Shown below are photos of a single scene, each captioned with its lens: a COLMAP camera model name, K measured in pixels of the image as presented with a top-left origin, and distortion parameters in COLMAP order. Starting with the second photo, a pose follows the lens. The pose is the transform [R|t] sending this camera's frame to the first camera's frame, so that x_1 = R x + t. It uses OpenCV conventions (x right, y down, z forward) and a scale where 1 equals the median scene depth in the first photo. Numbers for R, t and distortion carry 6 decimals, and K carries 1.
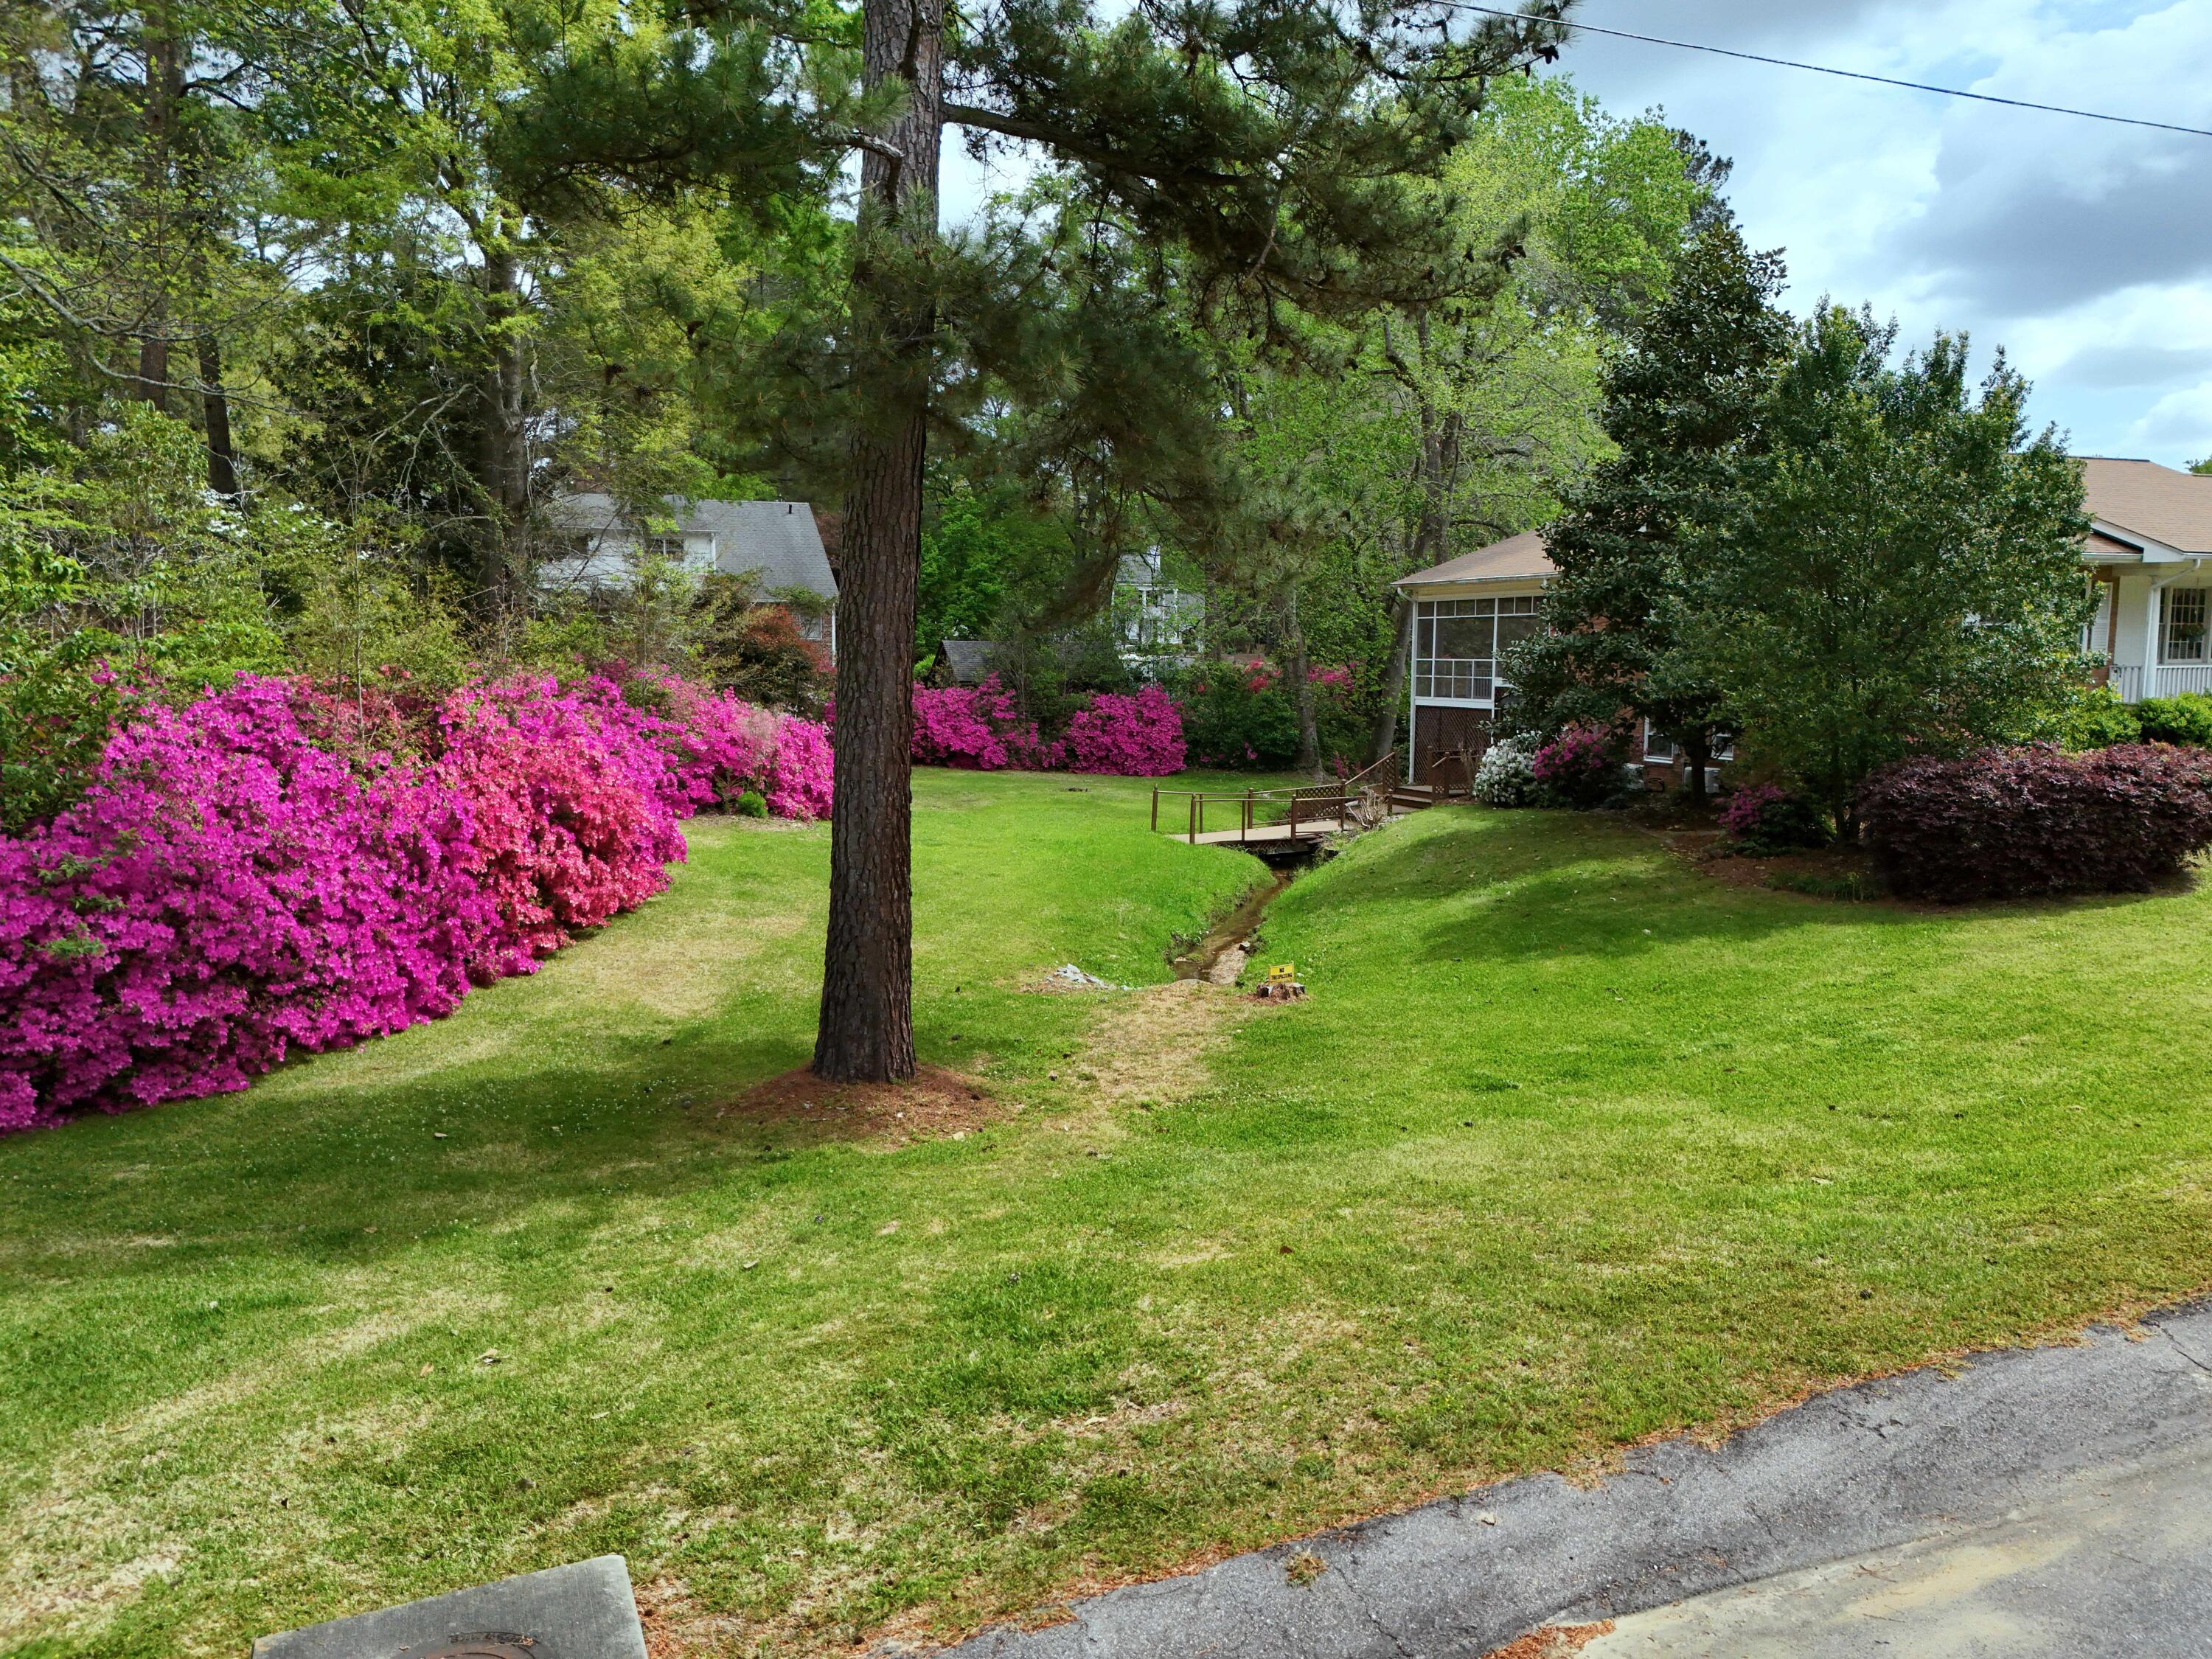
lens RADIAL K [[1618.9, 0, 1109.1], [0, 1618.9, 835.0], [0, 0, 1]] dist [0.063272, -0.053566]
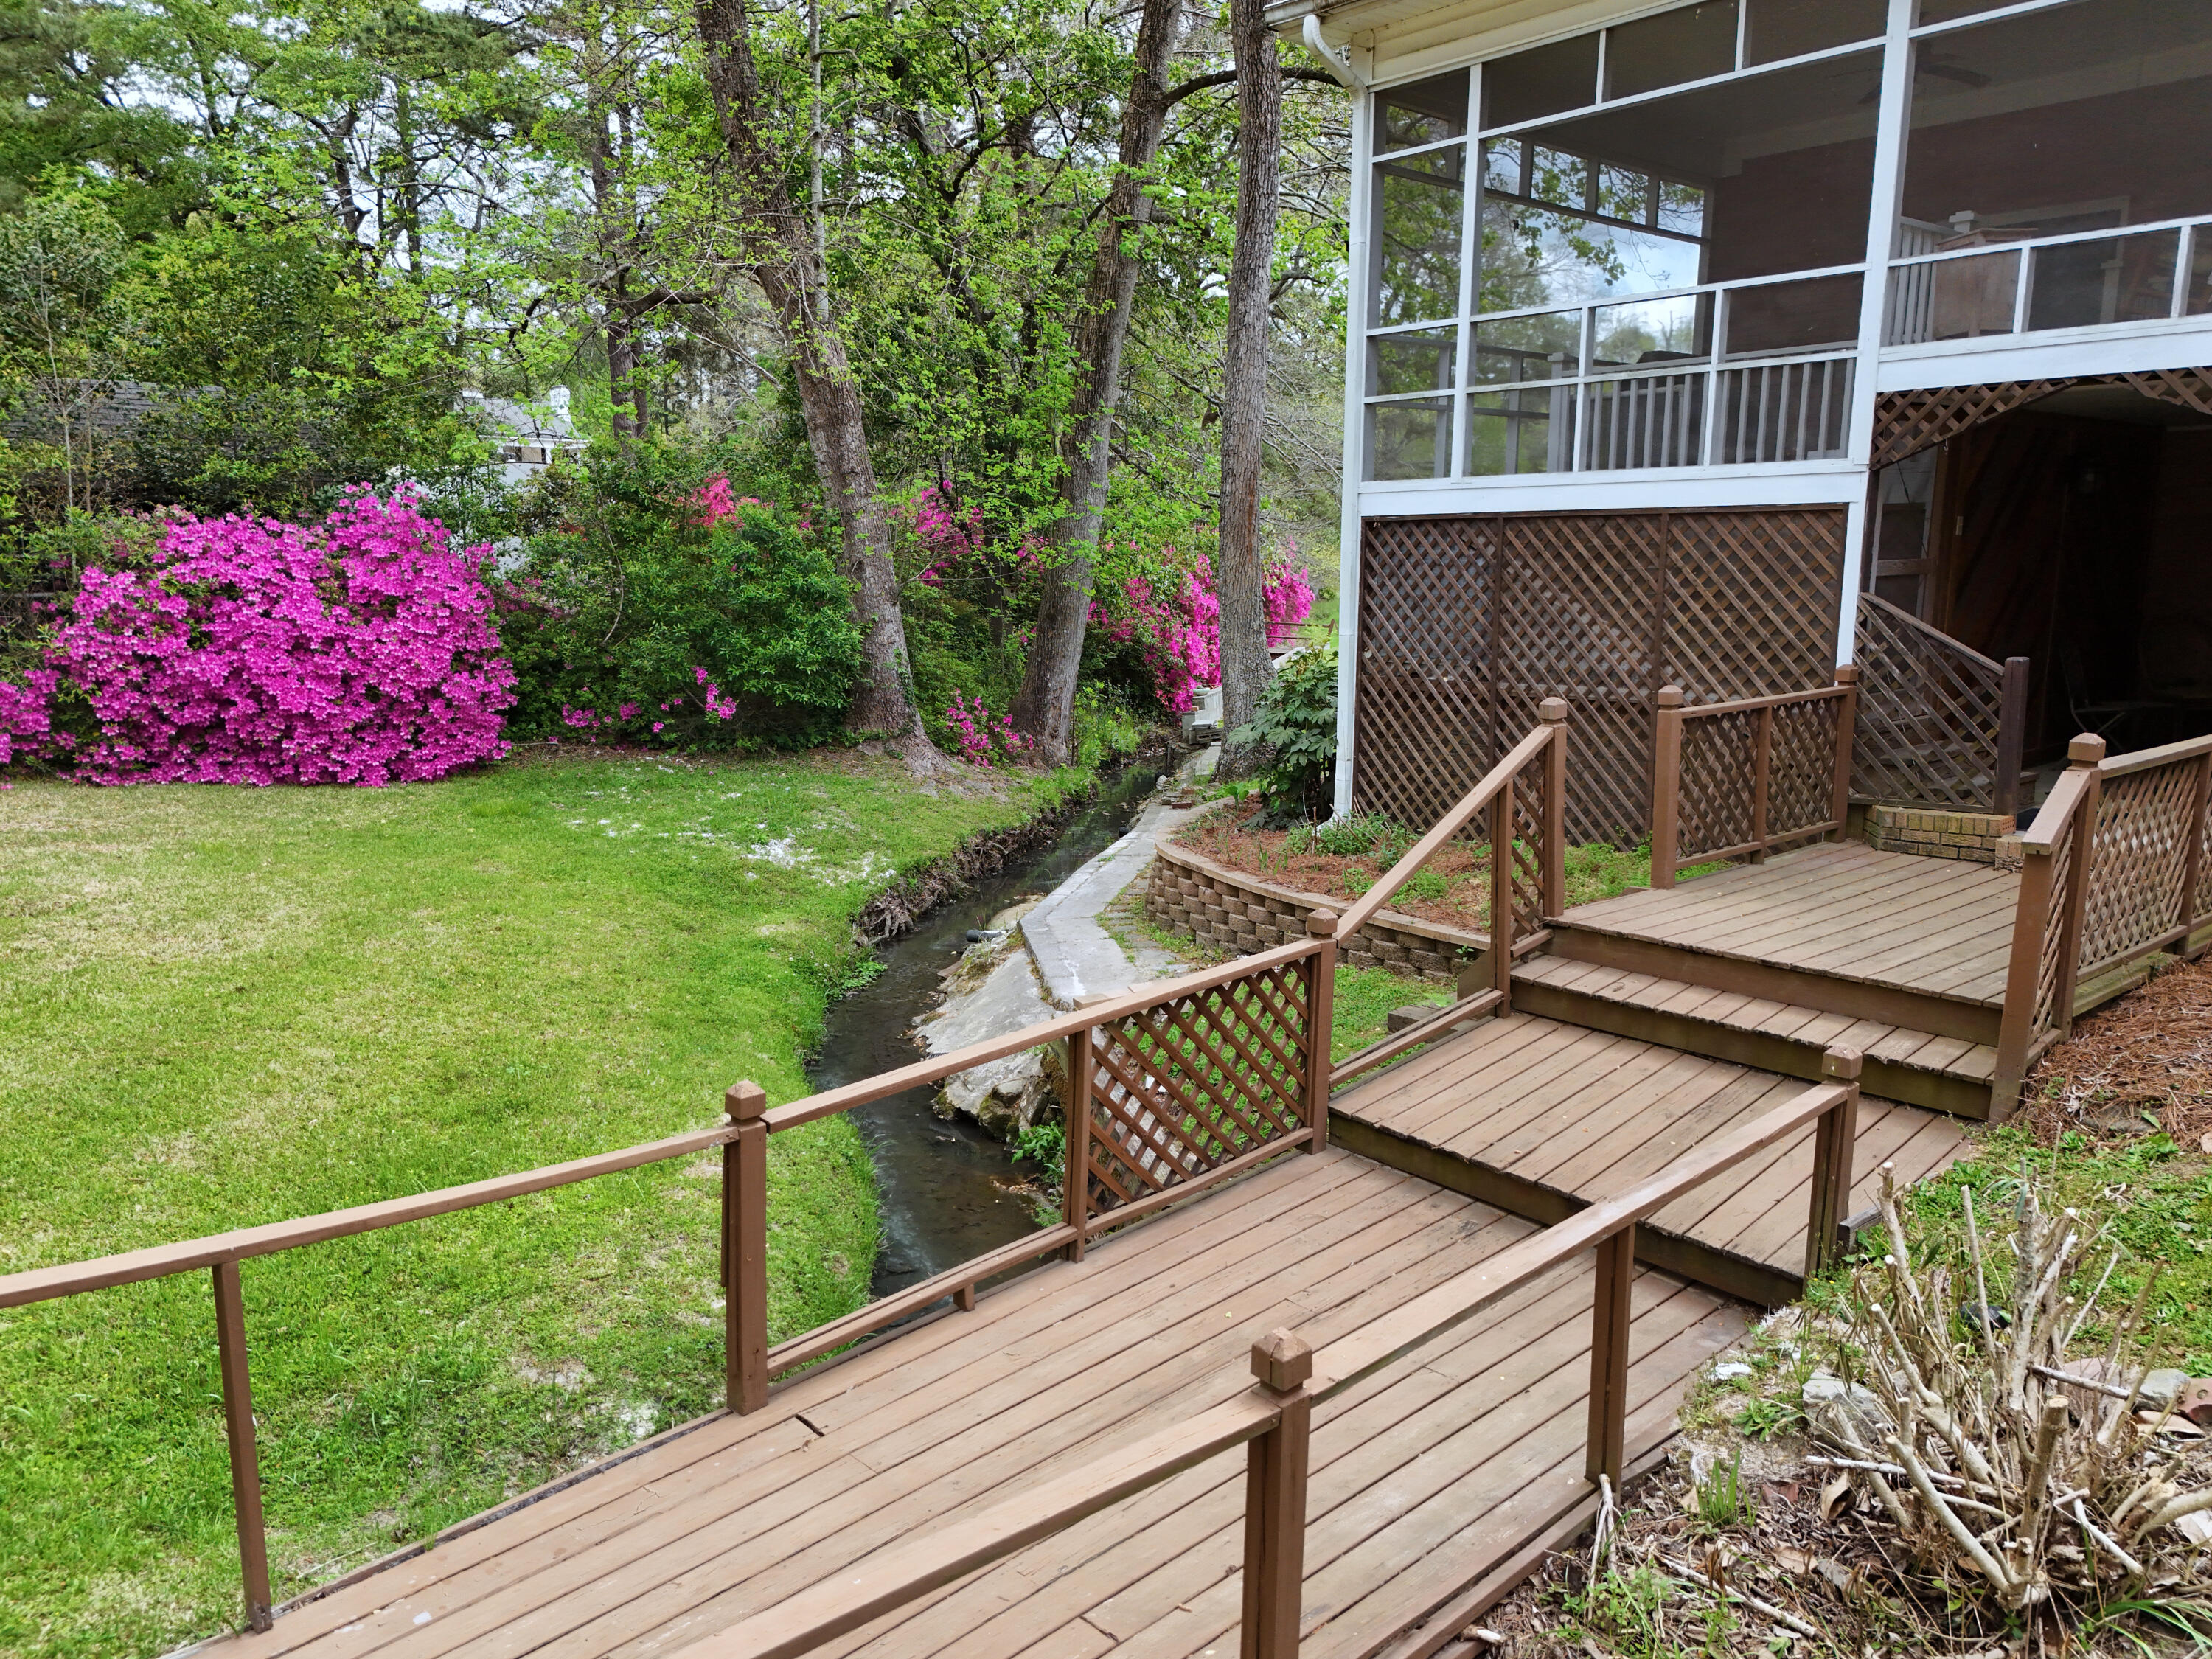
lens RADIAL K [[1581.9, 0, 1137.9], [0, 1581.9, 834.0], [0, 0, 1]] dist [0.021599, -0.017147]
pose [[0.941797, -0.056059, 0.331476, 0.077931], [0.036791, 0.997263, 0.064126, -0.053072], [-0.334164, -0.048198, 0.941282, 0.866871]]
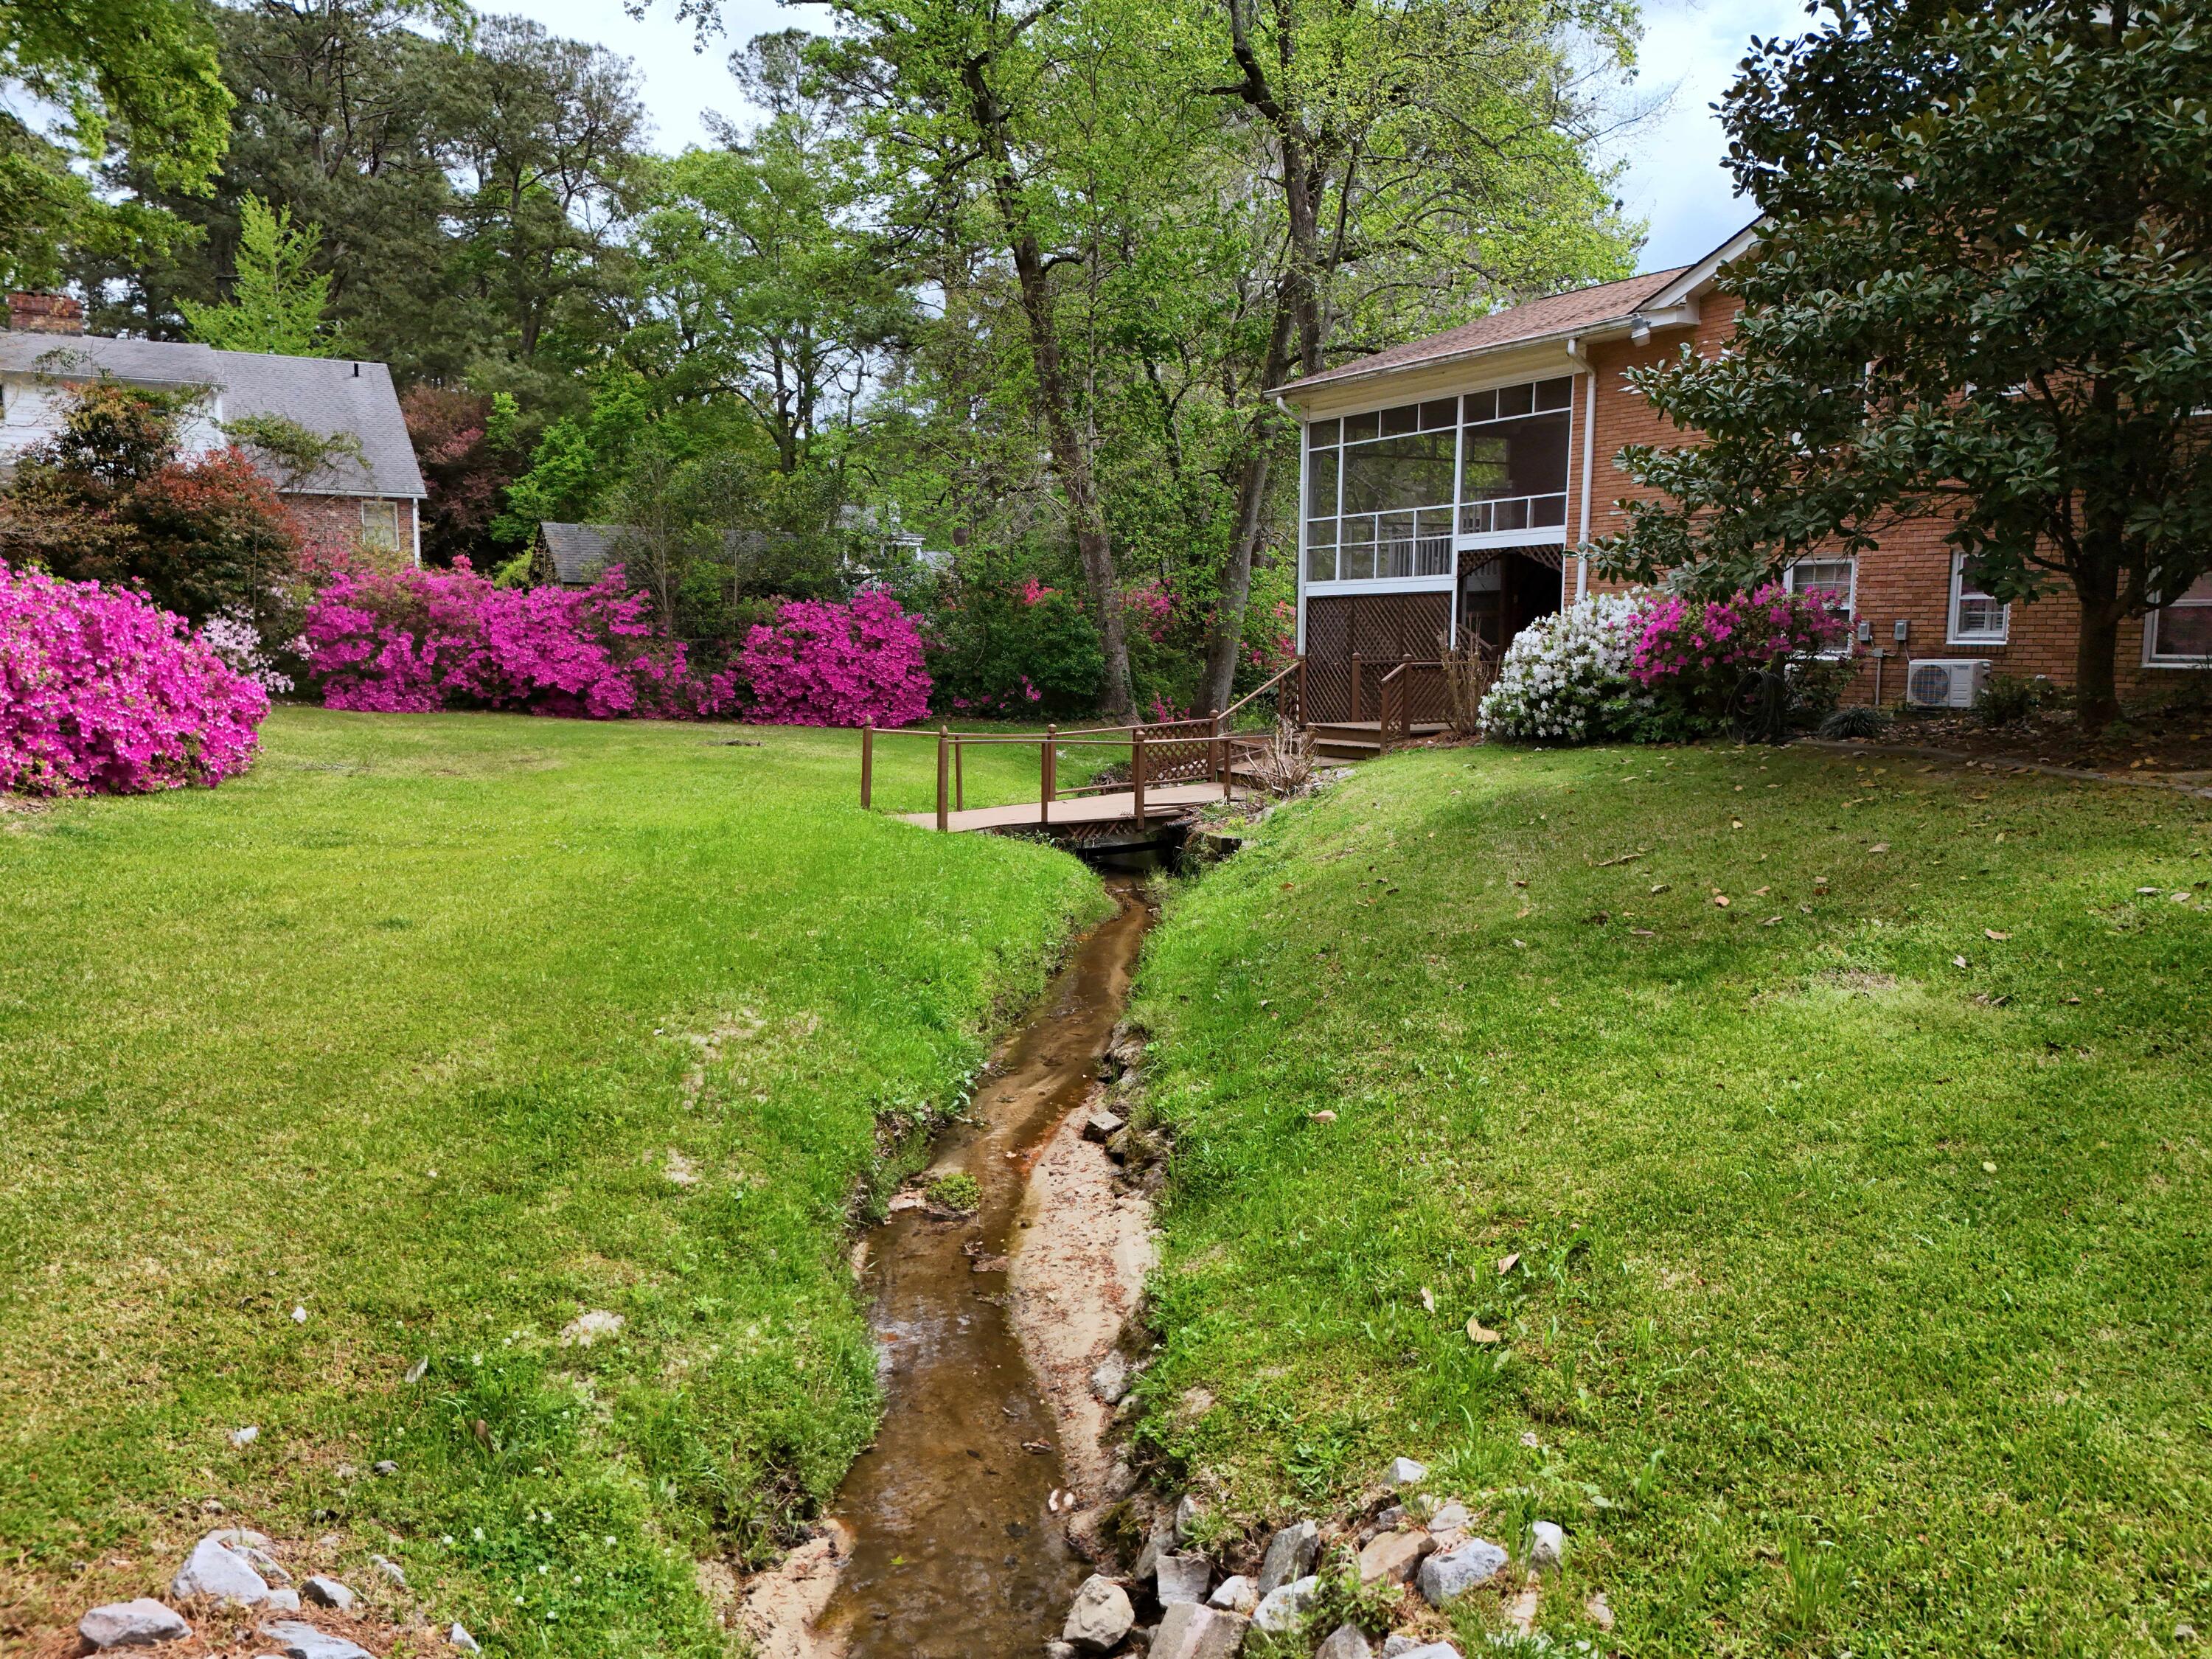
lens RADIAL K [[1618.9, 0, 1119.9], [0, 1618.9, 831.5], [0, 0, 1]] dist [0.063272, -0.053566]
pose [[0.987163, -0.020083, 0.158451, 0.024575], [0.019573, 0.999797, 0.004783, 0.003876], [-0.158515, -0.001620, 0.987355, 0.461622]]
